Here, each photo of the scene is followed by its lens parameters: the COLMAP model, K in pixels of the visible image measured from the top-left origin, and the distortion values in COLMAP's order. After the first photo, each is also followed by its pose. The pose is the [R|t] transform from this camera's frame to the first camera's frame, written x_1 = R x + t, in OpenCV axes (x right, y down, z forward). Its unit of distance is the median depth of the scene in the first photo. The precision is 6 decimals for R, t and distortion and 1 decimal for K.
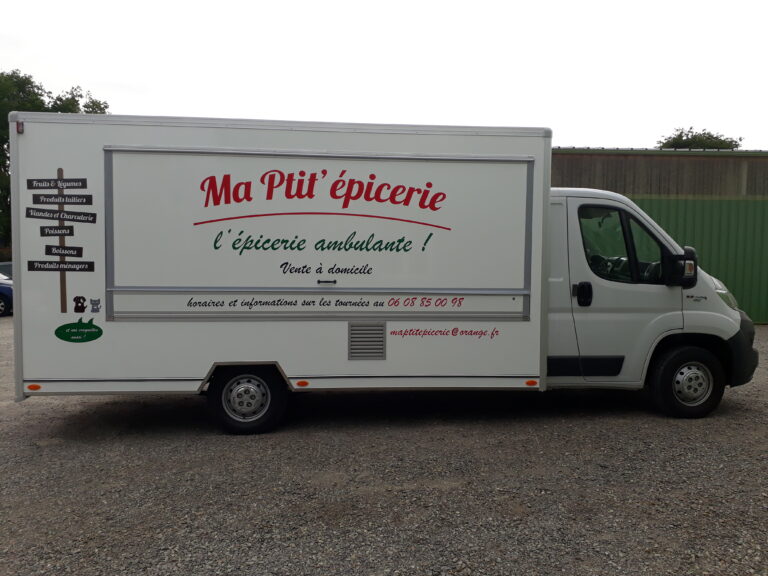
lens RADIAL K [[606.9, 0, 385.3], [0, 606.9, 286.3], [0, 0, 1]] dist [0.050966, 0.000450]
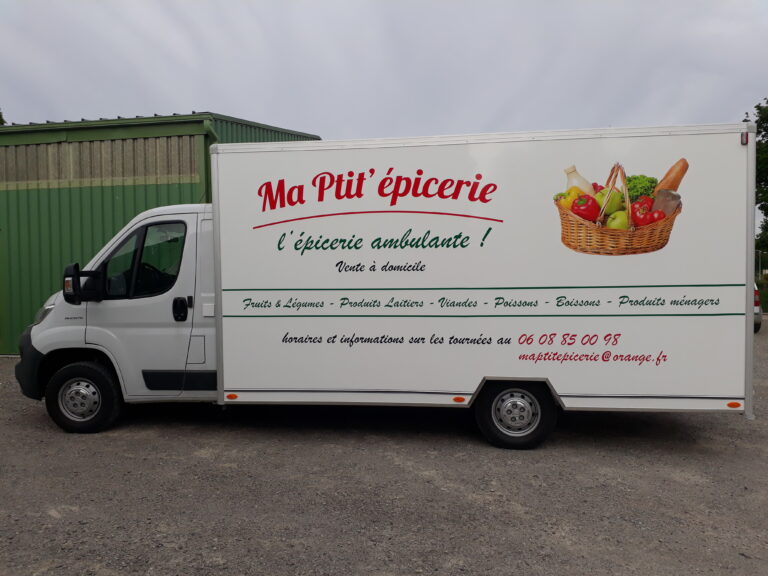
lens RADIAL K [[606.9, 0, 385.0], [0, 606.9, 288.2], [0, 0, 1]] dist [0.050966, 0.000450]
pose [[0.934539, -0.005870, -0.355814, 0.292406], [0.001044, 0.999905, -0.013756, 0.022915], [0.355860, 0.012484, 0.934456, 0.063500]]
